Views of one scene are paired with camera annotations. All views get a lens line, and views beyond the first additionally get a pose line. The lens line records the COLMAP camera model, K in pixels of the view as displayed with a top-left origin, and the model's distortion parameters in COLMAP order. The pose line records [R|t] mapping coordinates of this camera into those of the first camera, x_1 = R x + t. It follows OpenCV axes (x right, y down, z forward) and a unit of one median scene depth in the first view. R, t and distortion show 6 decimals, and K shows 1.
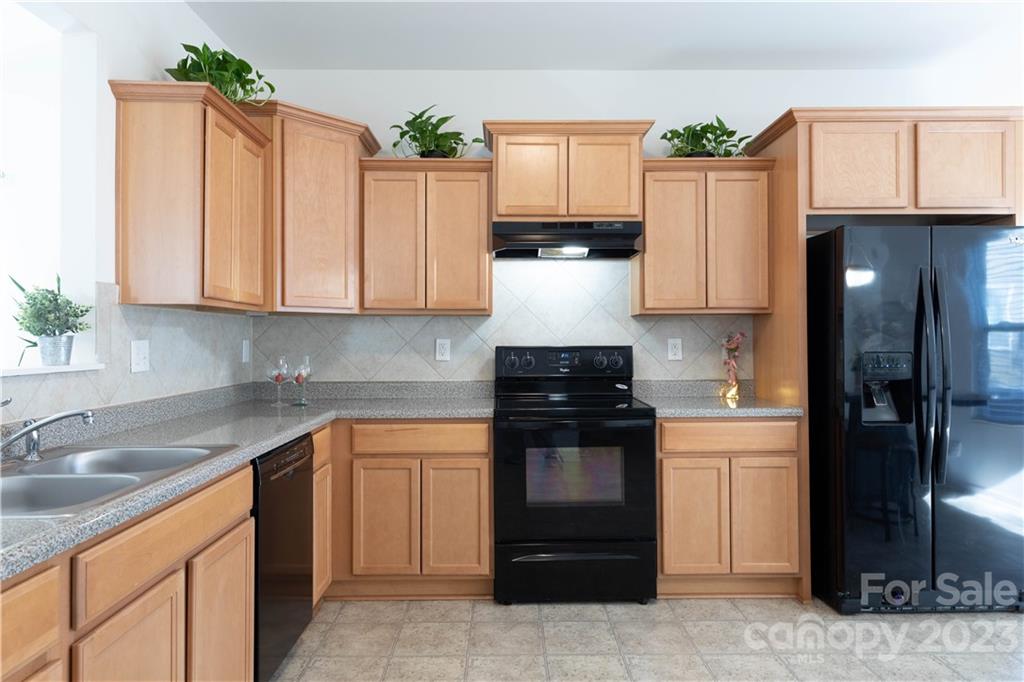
lens RADIAL K [[685.6, 0, 512.0], [0, 685.6, 341.0], [0, 0, 1]] dist [0.028305, -0.000130]
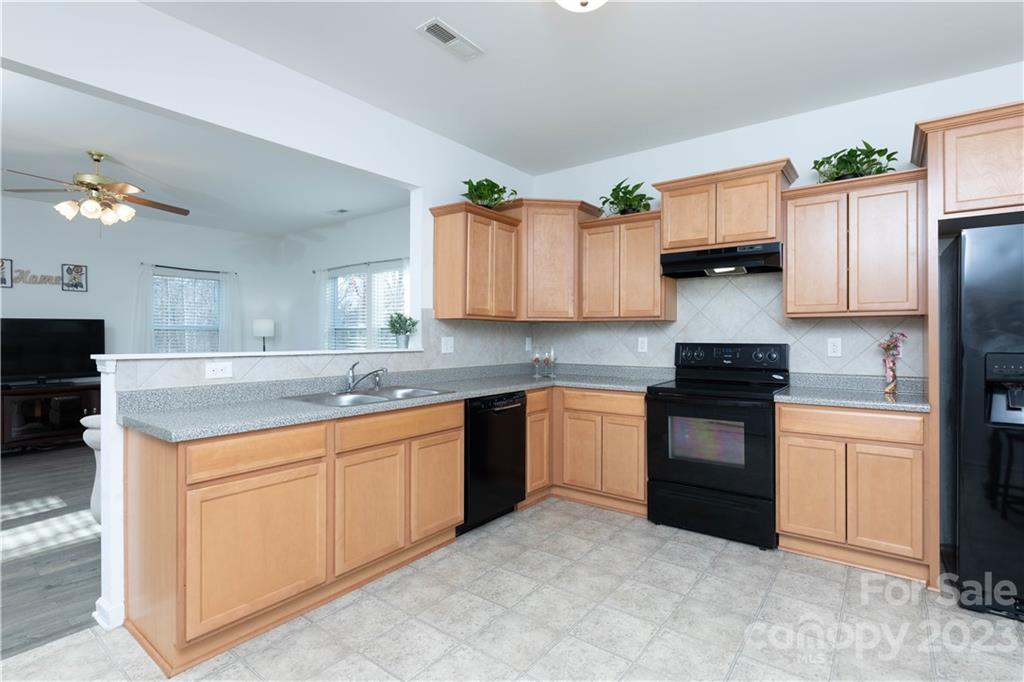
lens RADIAL K [[501.9, 0, 512.0], [0, 501.9, 341.0], [0, 0, 1]] dist [-0.002511, -0.000403]
pose [[0.784172, 0.010656, -0.620451, 0.392688], [-0.006981, 0.999941, 0.008350, -0.001887], [0.620504, -0.002216, 0.784200, 0.002963]]
